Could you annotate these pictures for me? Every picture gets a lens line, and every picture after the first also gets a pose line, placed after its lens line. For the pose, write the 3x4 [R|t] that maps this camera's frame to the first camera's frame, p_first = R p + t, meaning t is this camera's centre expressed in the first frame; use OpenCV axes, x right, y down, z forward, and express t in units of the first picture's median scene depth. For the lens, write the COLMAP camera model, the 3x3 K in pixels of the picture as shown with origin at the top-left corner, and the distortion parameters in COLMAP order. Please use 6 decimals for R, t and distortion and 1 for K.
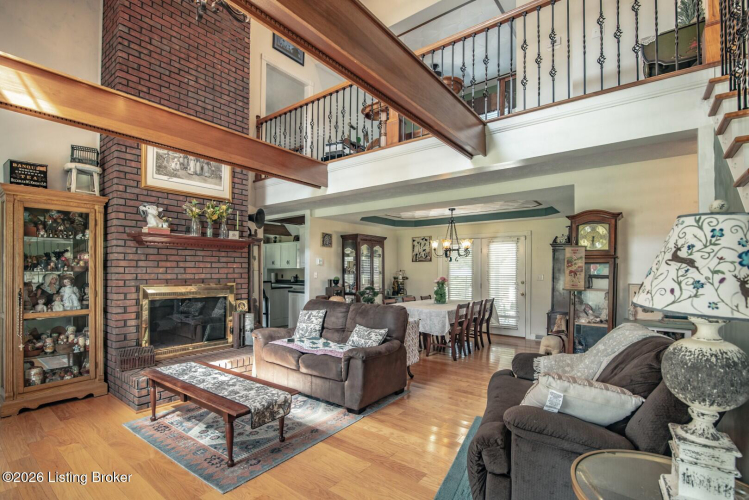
lens RADIAL K [[354.4, 0, 394.5], [0, 354.4, 265.5], [0, 0, 1]] dist [-0.017044, -0.000028]
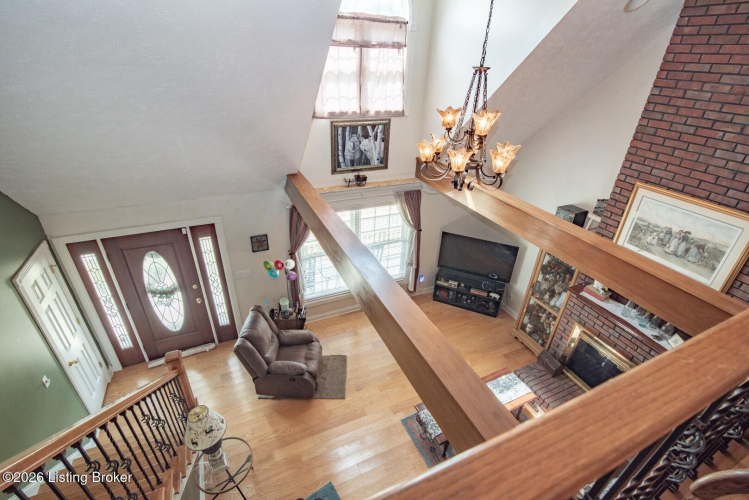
lens RADIAL K [[354.4, 0, 373.0], [0, 354.4, 254.1], [0, 0, 1]] dist [-0.017044, -0.000028]
pose [[-0.514569, 0.410440, -0.752833, 0.256560], [-0.035958, 0.866890, 0.497201, -0.418013], [0.856695, 0.282914, -0.431316, 0.500140]]
